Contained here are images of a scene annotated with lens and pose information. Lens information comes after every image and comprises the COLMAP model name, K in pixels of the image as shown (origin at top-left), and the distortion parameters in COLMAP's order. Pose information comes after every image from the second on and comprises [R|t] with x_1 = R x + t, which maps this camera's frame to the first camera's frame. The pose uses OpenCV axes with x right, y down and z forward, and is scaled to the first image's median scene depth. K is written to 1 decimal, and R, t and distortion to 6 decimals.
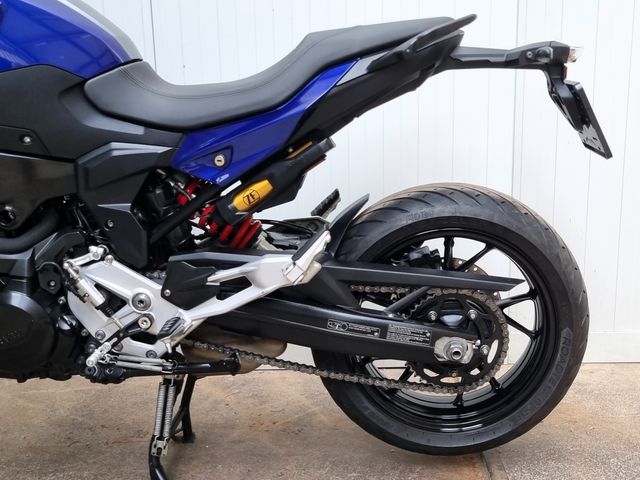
lens RADIAL K [[802.6, 0, 392.7], [0, 802.6, 241.9], [0, 0, 1]] dist [0.025110, 0.019169]
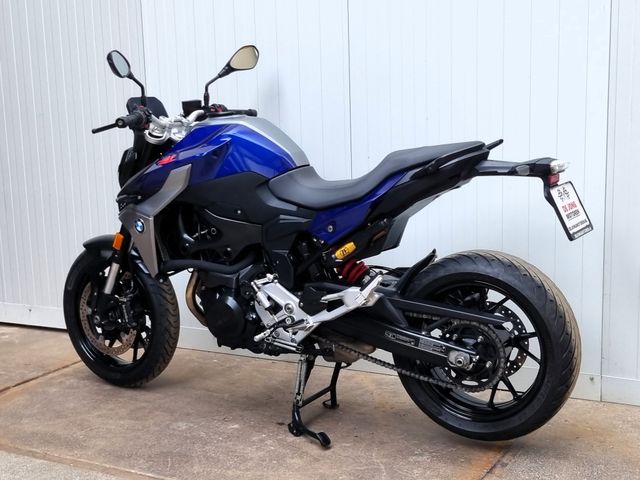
lens RADIAL K [[940.8, 0, 320.5], [0, 940.8, 262.0], [0, 0, 1]] dist [-0.003953, -0.009639]
pose [[0.858720, 0.070017, -0.507639, 0.744105], [-0.087872, 0.996068, -0.011260, -0.007101], [0.504855, 0.054276, 0.861496, -0.681362]]
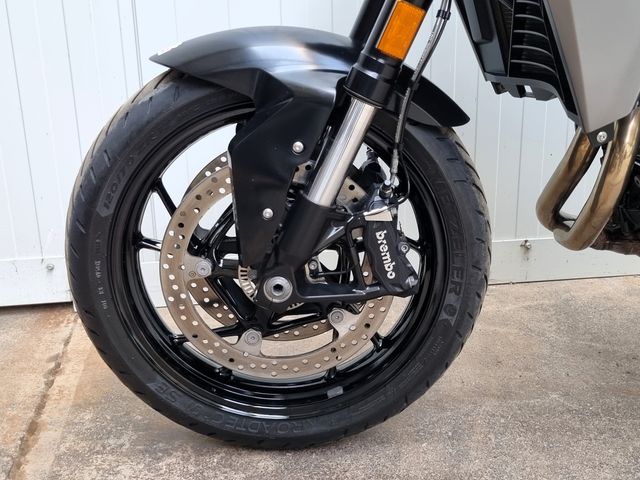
lens RADIAL K [[802.4, 0, 320.1], [0, 802.4, 230.3], [0, 0, 1]] dist [0.010764, 0.015442]
pose [[0.997343, -0.042270, 0.059326, -0.878983], [0.035967, 0.993974, 0.103551, 0.042099], [-0.063346, -0.101142, 0.992853, 0.394471]]
